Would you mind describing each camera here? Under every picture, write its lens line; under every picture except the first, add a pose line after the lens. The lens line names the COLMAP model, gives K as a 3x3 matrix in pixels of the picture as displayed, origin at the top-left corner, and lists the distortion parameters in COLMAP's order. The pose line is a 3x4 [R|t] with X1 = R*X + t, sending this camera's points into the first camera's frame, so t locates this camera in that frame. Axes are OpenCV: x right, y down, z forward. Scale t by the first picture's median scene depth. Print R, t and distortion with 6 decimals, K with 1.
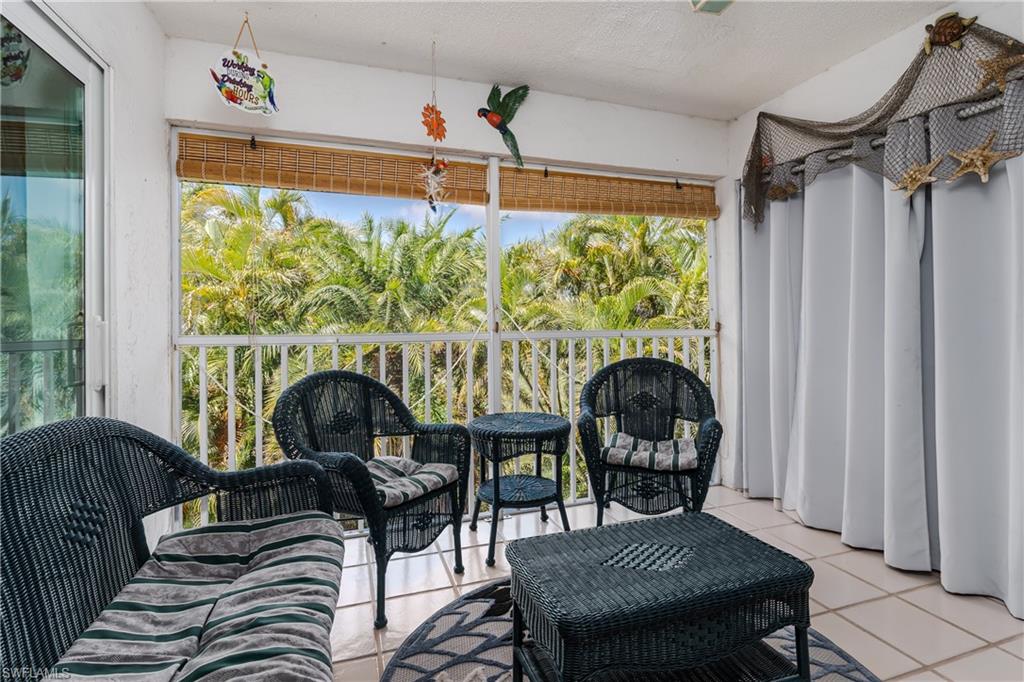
lens RADIAL K [[505.7, 0, 523.9], [0, 505.7, 303.9], [0, 0, 1]] dist [0.001748, -0.000276]
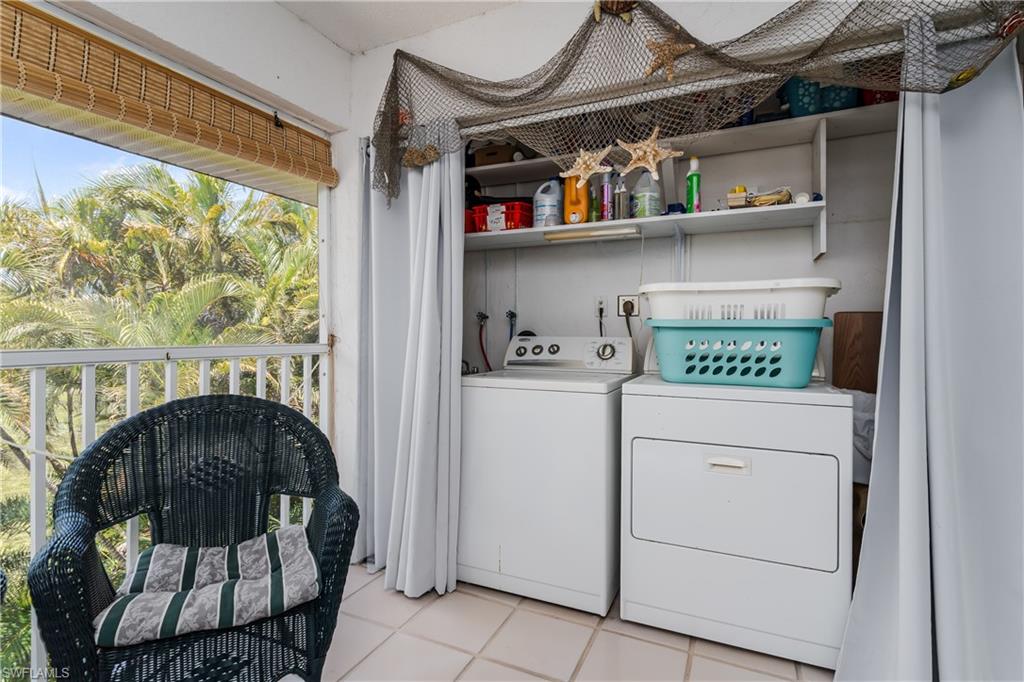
lens RADIAL K [[480.4, 0, 508.6], [0, 480.4, 332.9], [0, 0, 1]] dist [-0.003616, -0.000096]
pose [[0.709621, 0.004647, 0.704568, 0.088249], [-0.028005, 0.999374, 0.021614, 0.013459], [-0.704027, -0.035069, 0.709307, 0.364405]]
